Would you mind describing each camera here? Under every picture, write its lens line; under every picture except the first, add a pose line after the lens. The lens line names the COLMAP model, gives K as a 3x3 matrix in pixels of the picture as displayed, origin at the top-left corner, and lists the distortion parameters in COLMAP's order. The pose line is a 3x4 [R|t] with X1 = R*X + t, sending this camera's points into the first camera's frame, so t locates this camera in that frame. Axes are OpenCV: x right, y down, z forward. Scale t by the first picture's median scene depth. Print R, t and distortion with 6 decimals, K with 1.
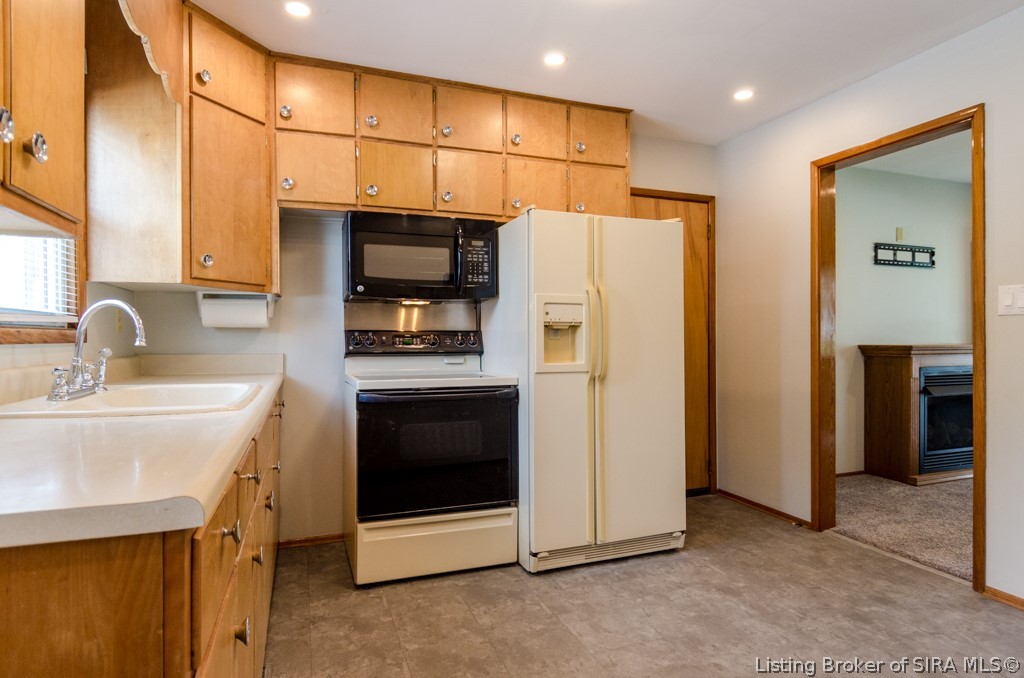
lens RADIAL K [[557.6, 0, 509.0], [0, 557.6, 338.9], [0, 0, 1]] dist [-0.002469, -0.000702]
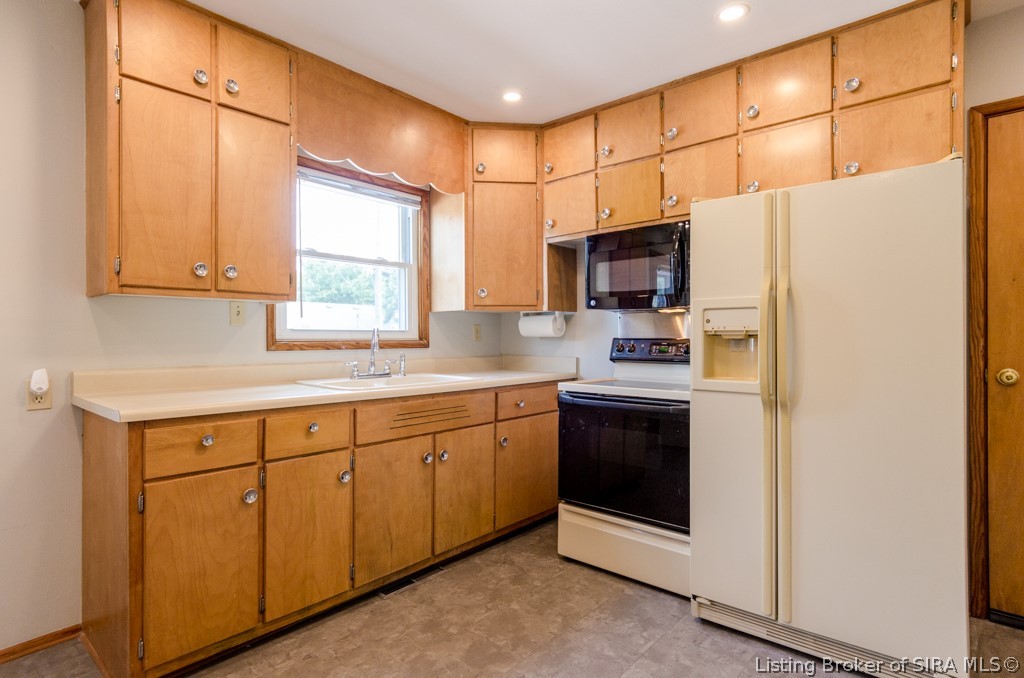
lens RADIAL K [[539.5, 0, 512.0], [0, 539.5, 339.0], [0, 0, 1]] dist [0.007609, 0.000670]
pose [[0.479303, 0.003276, -0.877644, 0.644668], [0.000453, 0.999992, 0.003980, -0.021515], [0.877650, -0.002306, 0.479297, 0.334210]]
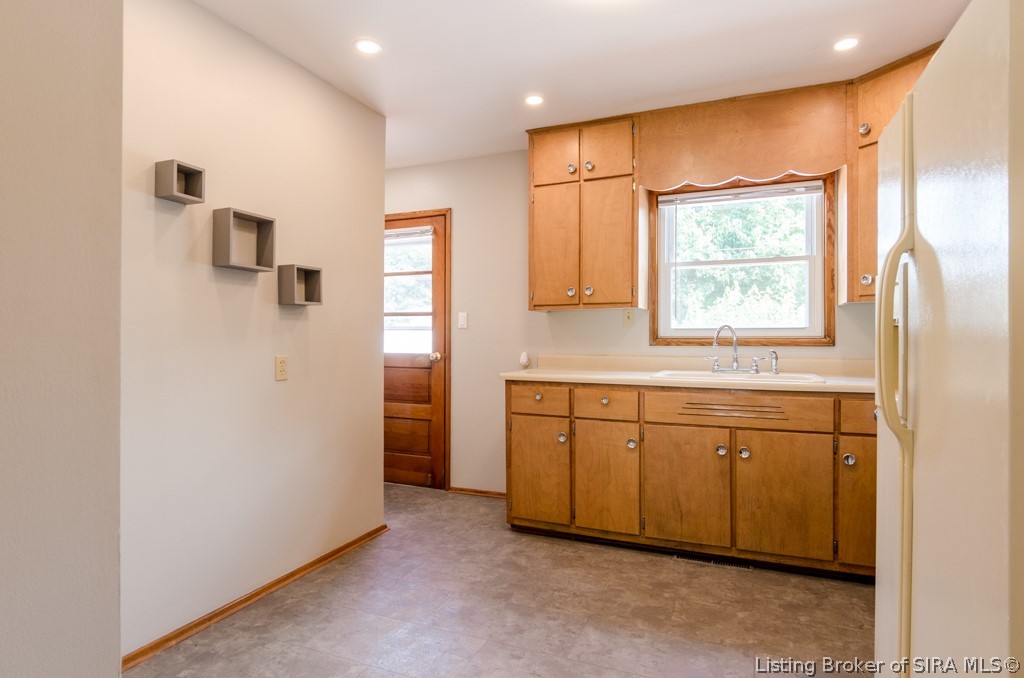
lens RADIAL K [[557.6, 0, 509.0], [0, 557.6, 338.9], [0, 0, 1]] dist [-0.002469, -0.000702]
pose [[-0.689497, -0.000153, -0.724288, 0.754267], [0.000016, 1.000000, -0.000227, -0.011385], [0.724288, -0.000168, -0.689497, 1.103520]]
